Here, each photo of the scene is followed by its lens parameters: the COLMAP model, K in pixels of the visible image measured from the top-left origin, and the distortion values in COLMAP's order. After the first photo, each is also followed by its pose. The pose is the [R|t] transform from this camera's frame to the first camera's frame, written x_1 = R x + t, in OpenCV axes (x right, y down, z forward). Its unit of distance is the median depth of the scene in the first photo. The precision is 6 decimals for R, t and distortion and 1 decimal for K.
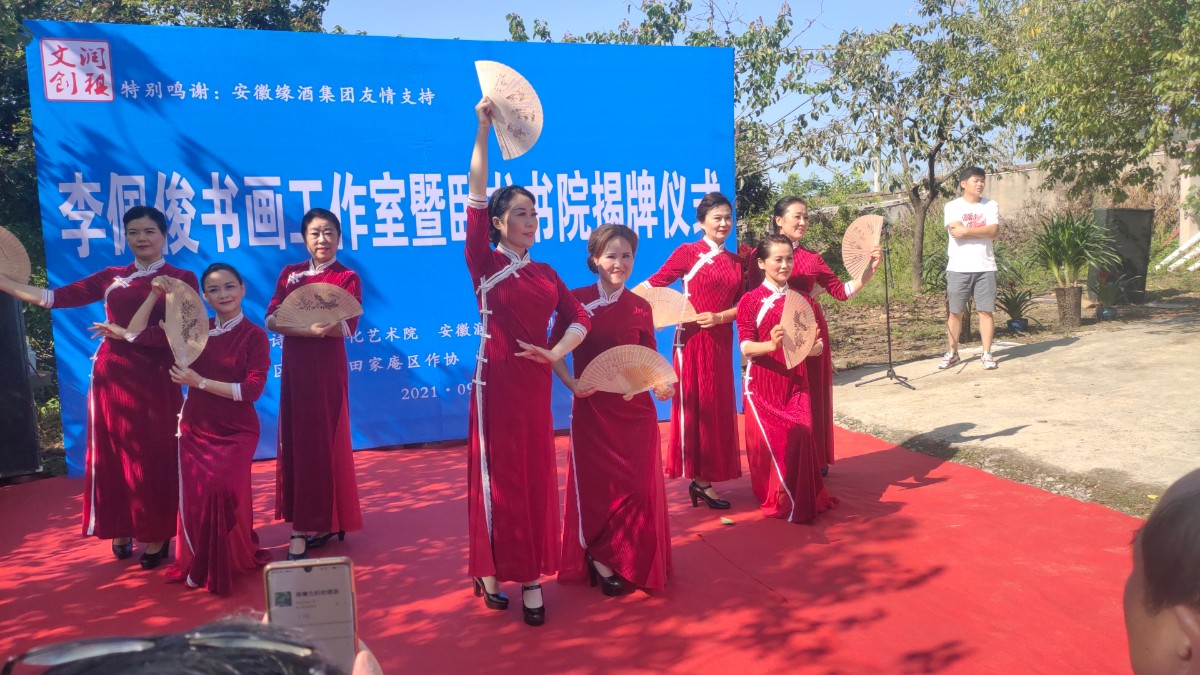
lens RADIAL K [[925.0, 0, 611.6], [0, 925.0, 340.9], [0, 0, 1]] dist [0.058515, -0.048774]
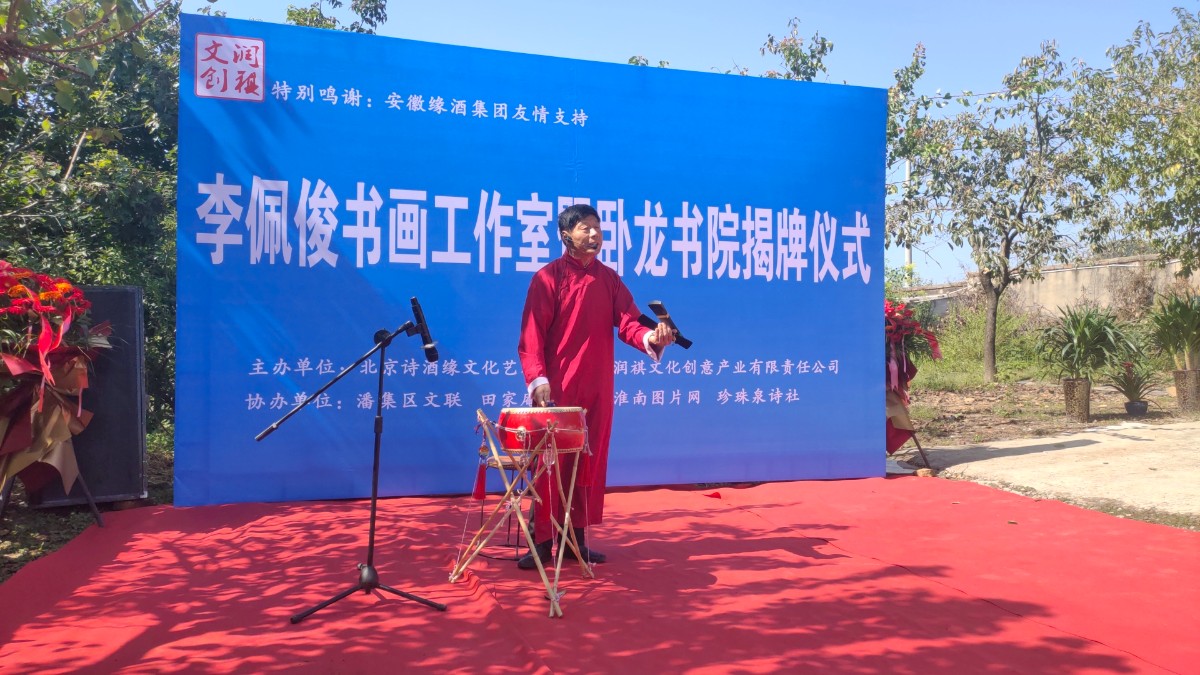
lens RADIAL K [[925.0, 0, 609.0], [0, 925.0, 340.5], [0, 0, 1]] dist [0.058515, -0.048774]
pose [[0.999137, 0.041426, -0.003061, -0.156788], [-0.041512, 0.993149, -0.109235, 0.063283], [-0.001485, 0.109268, 0.994011, 0.087956]]
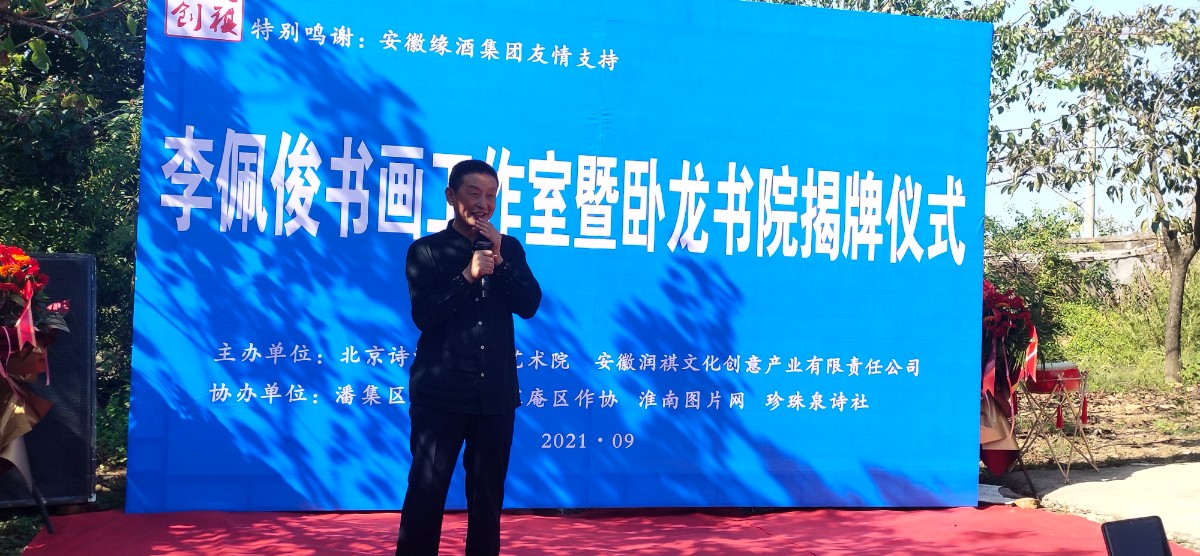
lens RADIAL K [[1384.2, 0, 576.6], [0, 1384.2, 268.7], [0, 0, 1]] dist [0.069541, 0.000000]
pose [[0.996565, 0.071811, -0.041240, -0.163831], [-0.076178, 0.990264, -0.116508, 0.049262], [0.032472, 0.119249, 0.992333, -0.138919]]
